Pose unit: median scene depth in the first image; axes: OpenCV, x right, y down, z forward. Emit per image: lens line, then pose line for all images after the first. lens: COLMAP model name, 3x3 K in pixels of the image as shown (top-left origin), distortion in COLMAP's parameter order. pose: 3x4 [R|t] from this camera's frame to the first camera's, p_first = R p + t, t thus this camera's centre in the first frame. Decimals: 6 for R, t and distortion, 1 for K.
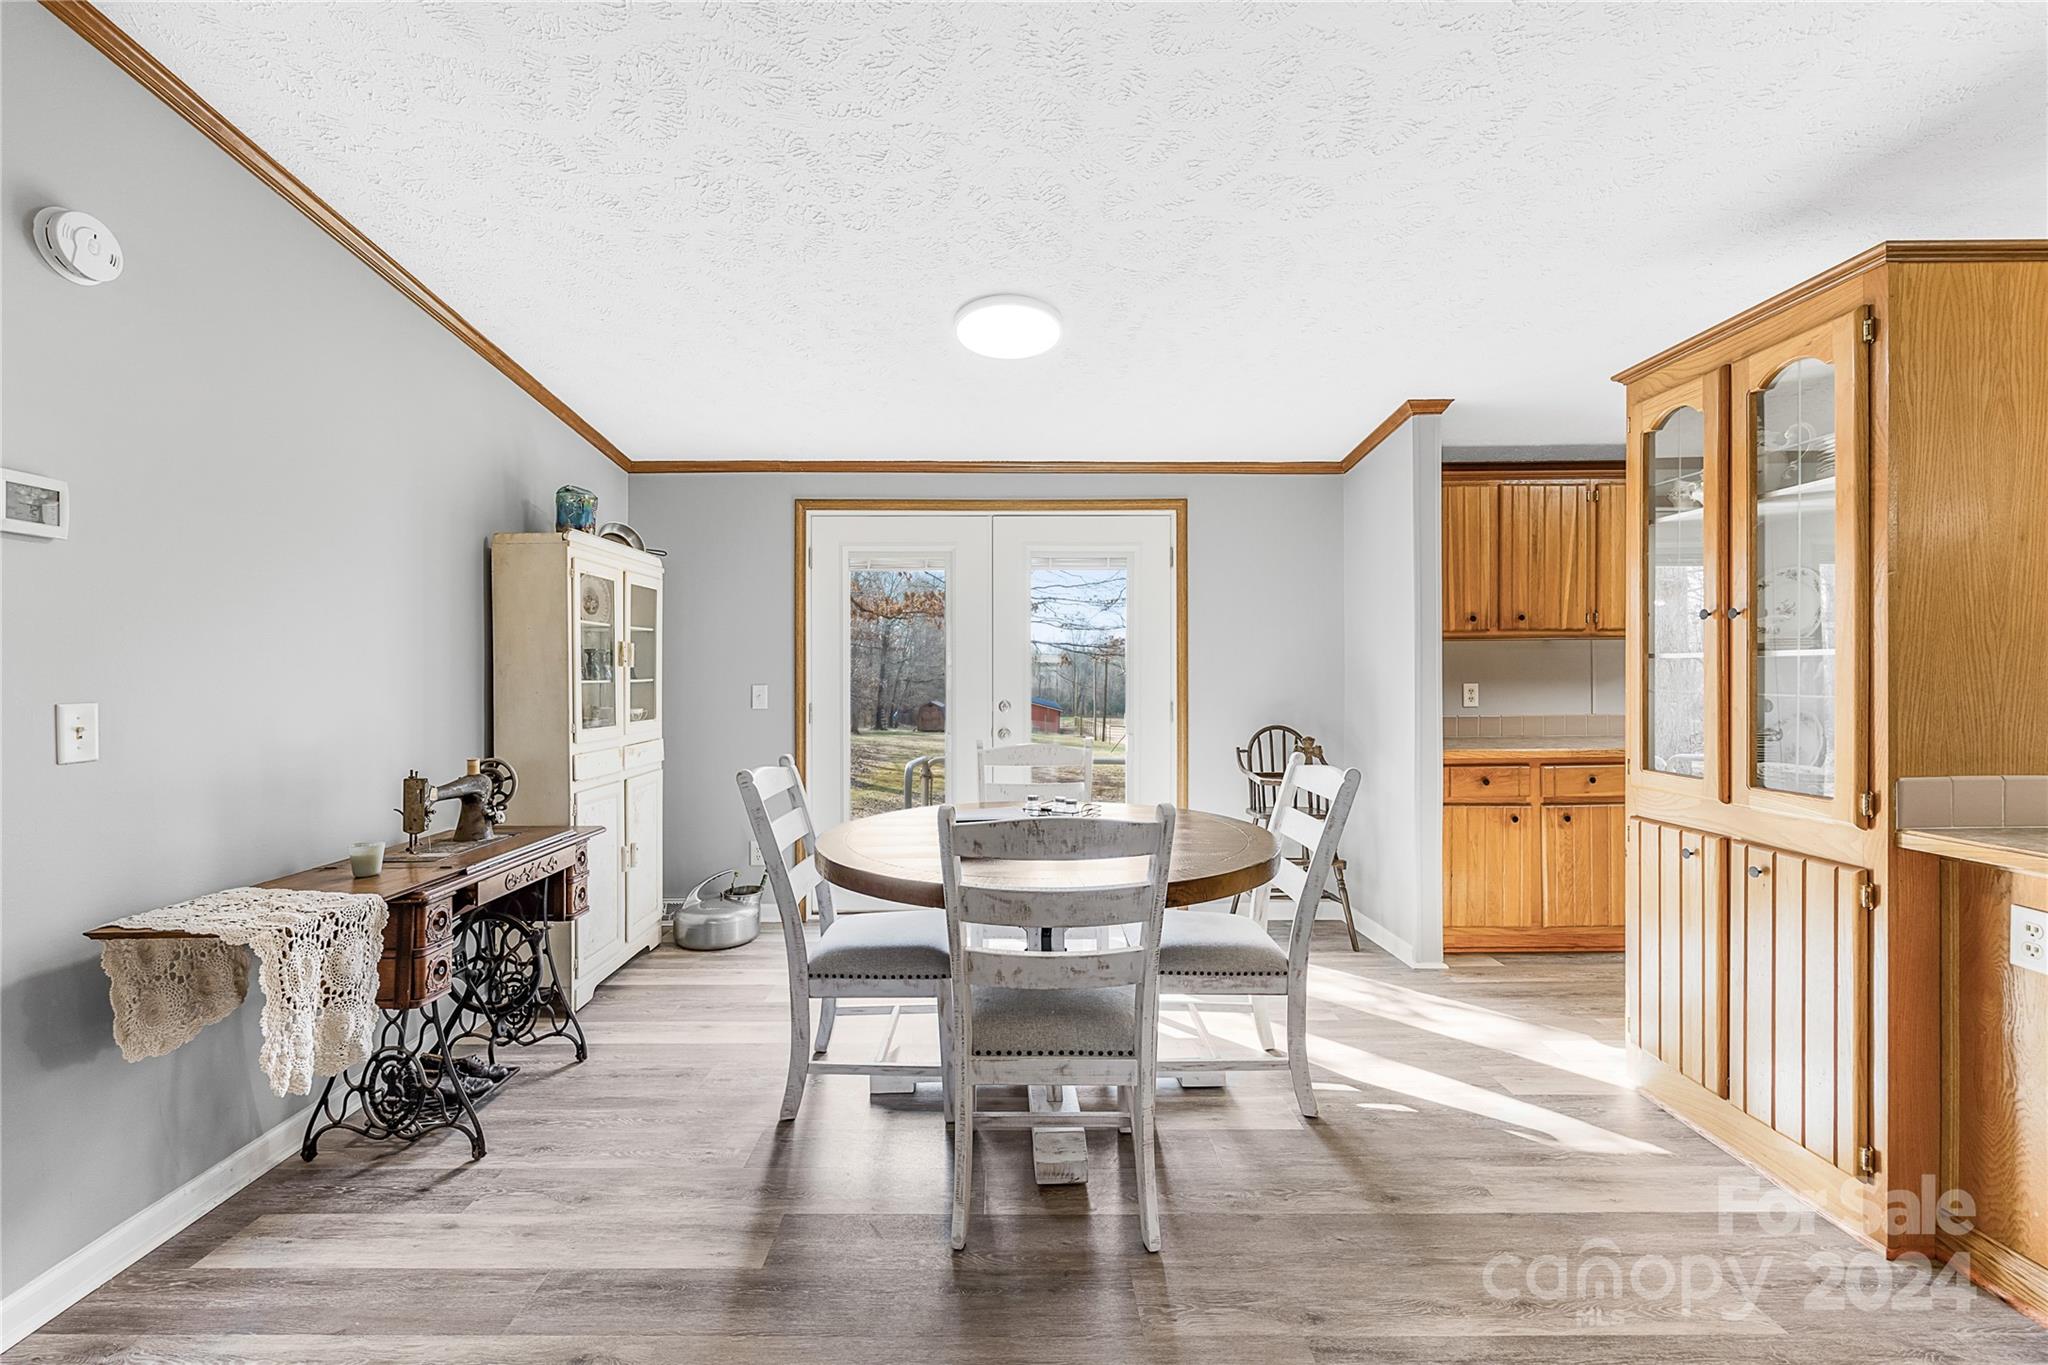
lens RADIAL K [[838.5, 0, 978.0], [0, 838.5, 675.4], [0, 0, 1]] dist [-0.002485, -0.000579]
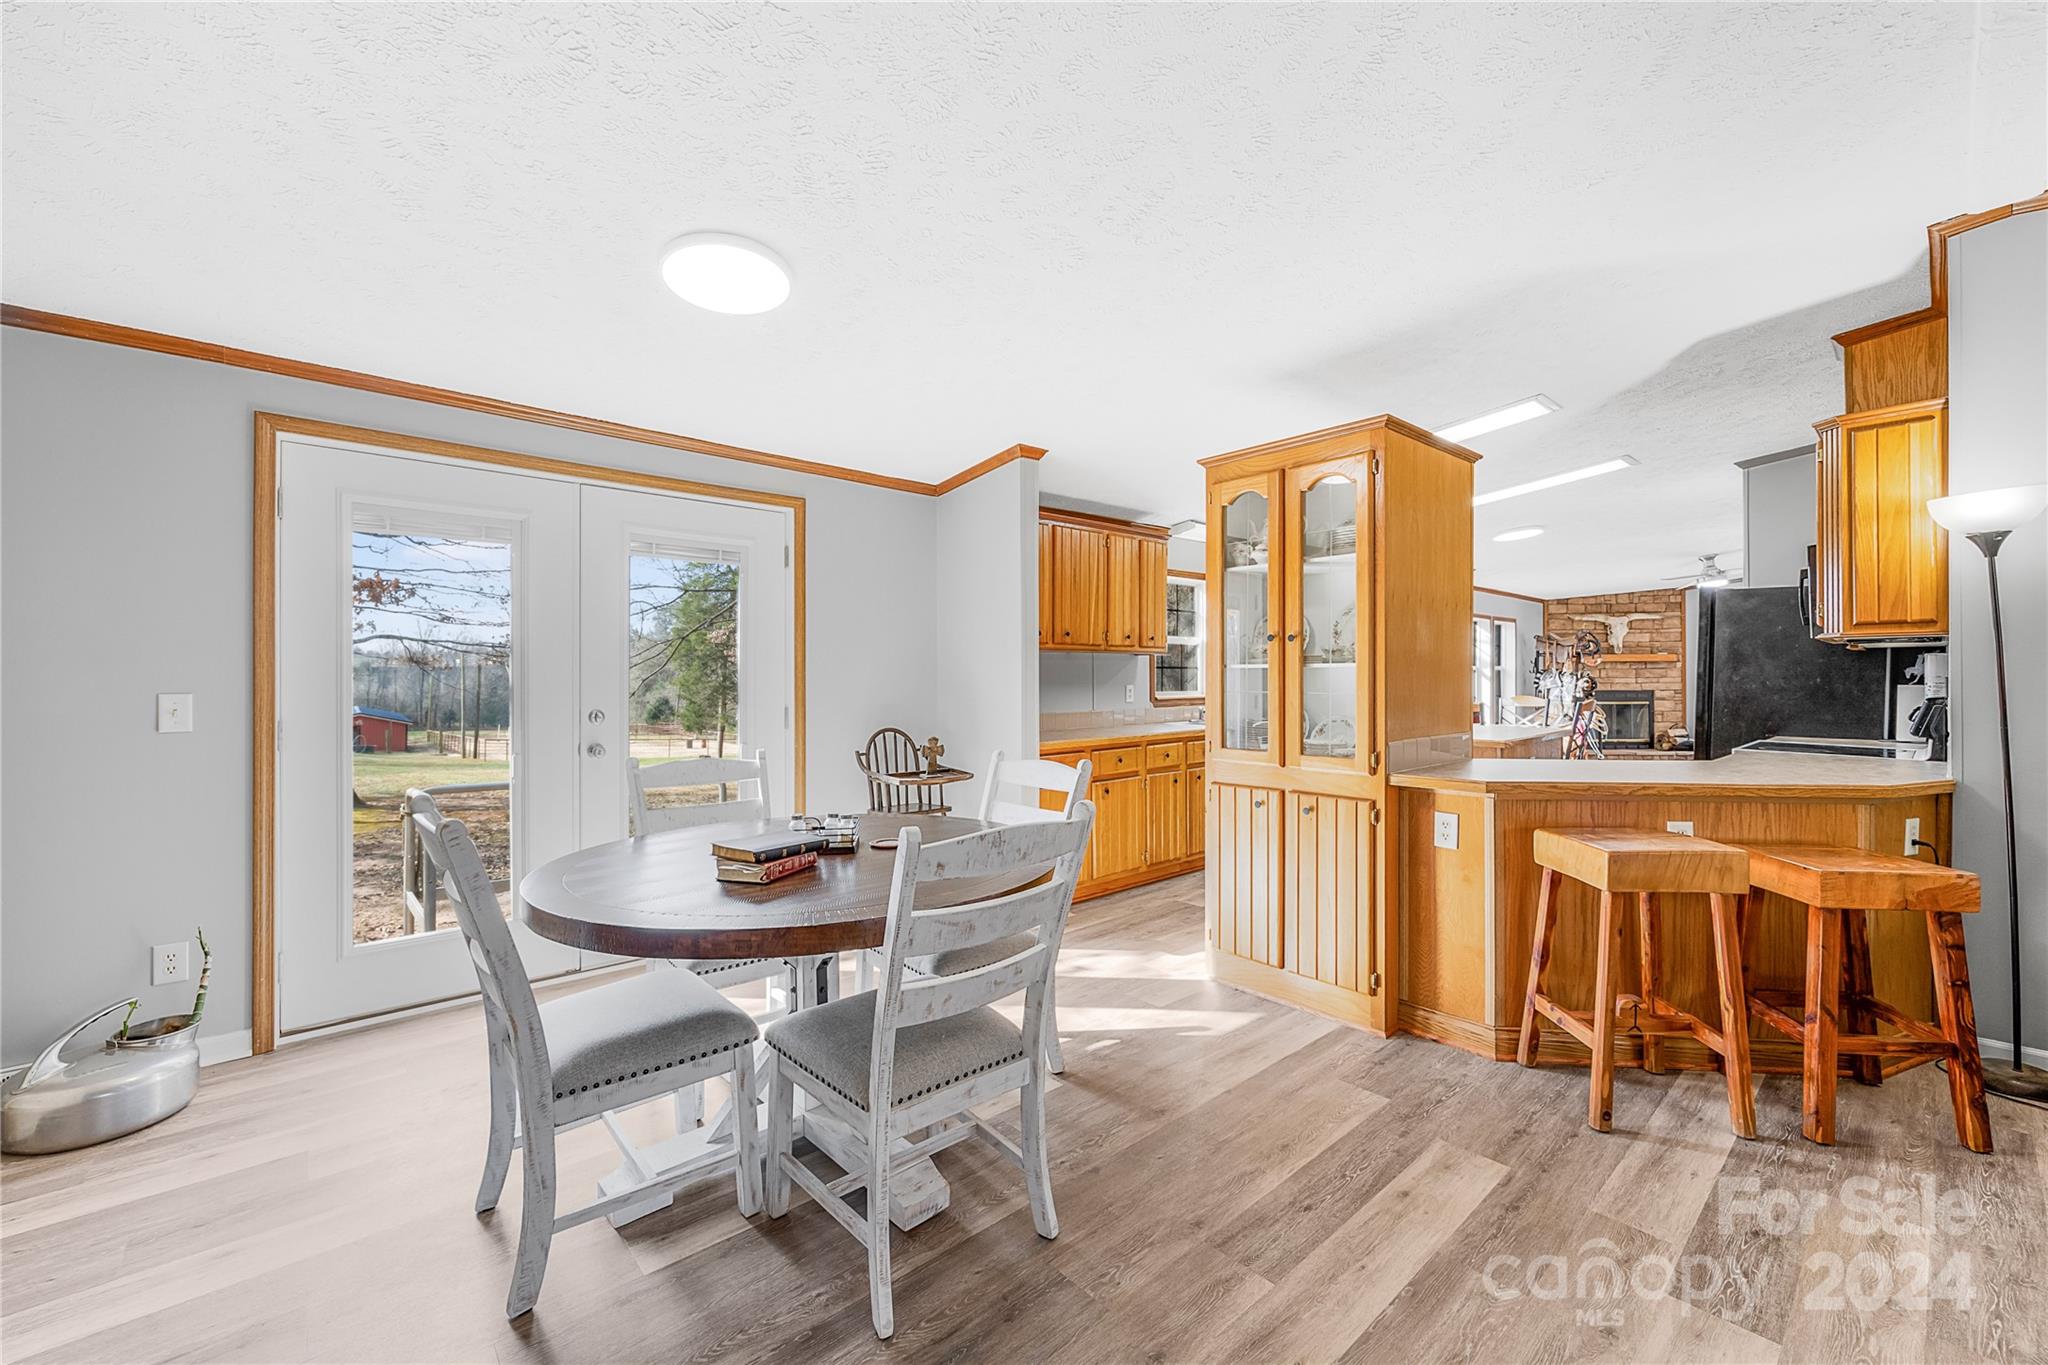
lens RADIAL K [[838.5, 0, 1024.2], [0, 838.5, 676.2], [0, 0, 1]] dist [-0.002485, -0.000579]
pose [[0.735831, 0.004149, 0.677153, -0.339025], [-0.000393, 0.999984, -0.005700, 0.001675], [-0.677165, 0.003929, 0.735821, 0.172222]]
